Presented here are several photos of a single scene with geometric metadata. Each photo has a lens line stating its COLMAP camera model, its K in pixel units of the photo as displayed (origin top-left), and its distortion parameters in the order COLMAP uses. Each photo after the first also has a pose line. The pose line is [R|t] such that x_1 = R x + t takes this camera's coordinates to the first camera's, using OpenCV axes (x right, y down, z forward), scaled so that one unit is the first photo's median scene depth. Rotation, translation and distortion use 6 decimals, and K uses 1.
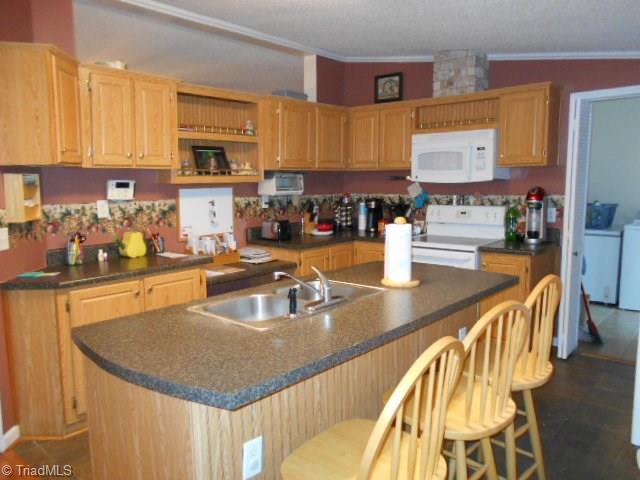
lens RADIAL K [[499.7, 0, 320.0], [0, 499.7, 240.0], [0, 0, 1]] dist [0.002988, 0.005538]
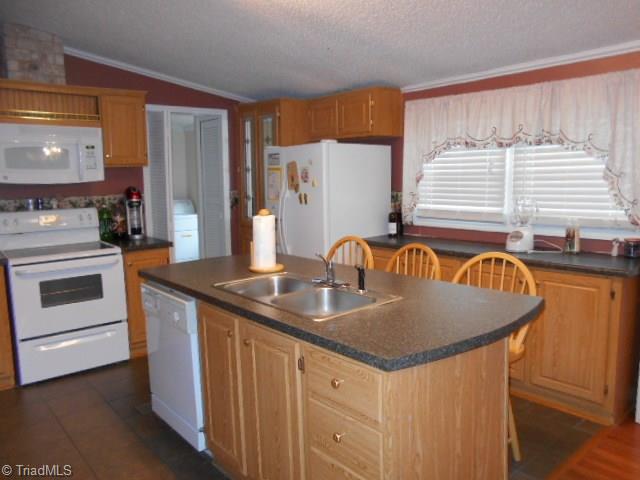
lens RADIAL K [[486.2, 0, 304.2], [0, 486.2, 241.8], [0, 0, 1]] dist [-0.008222, -0.000898]
pose [[0.176302, -0.124360, 0.976449, -0.518003], [0.131926, 0.986023, 0.101760, -0.045403], [-0.975455, 0.110879, 0.190244, 0.443940]]
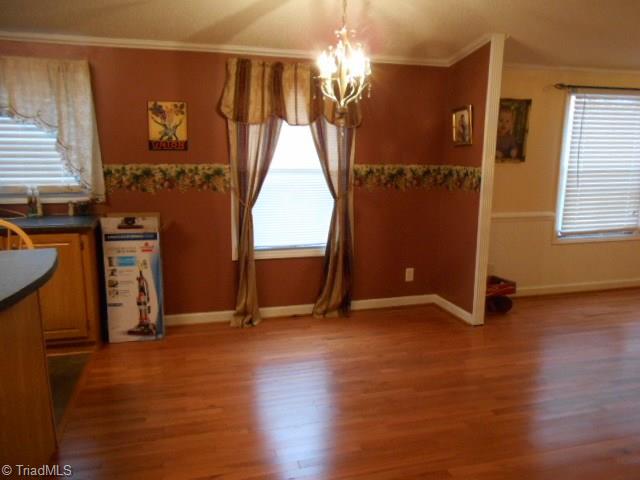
lens RADIAL K [[508.7, 0, 320.0], [0, 508.7, 240.0], [0, 0, 1]] dist [-0.008435, -0.002339]
pose [[-0.834943, -0.094056, 0.542240, -0.595546], [0.061440, 0.963197, 0.261680, -0.057664], [-0.546896, 0.251803, -0.798436, 0.619358]]
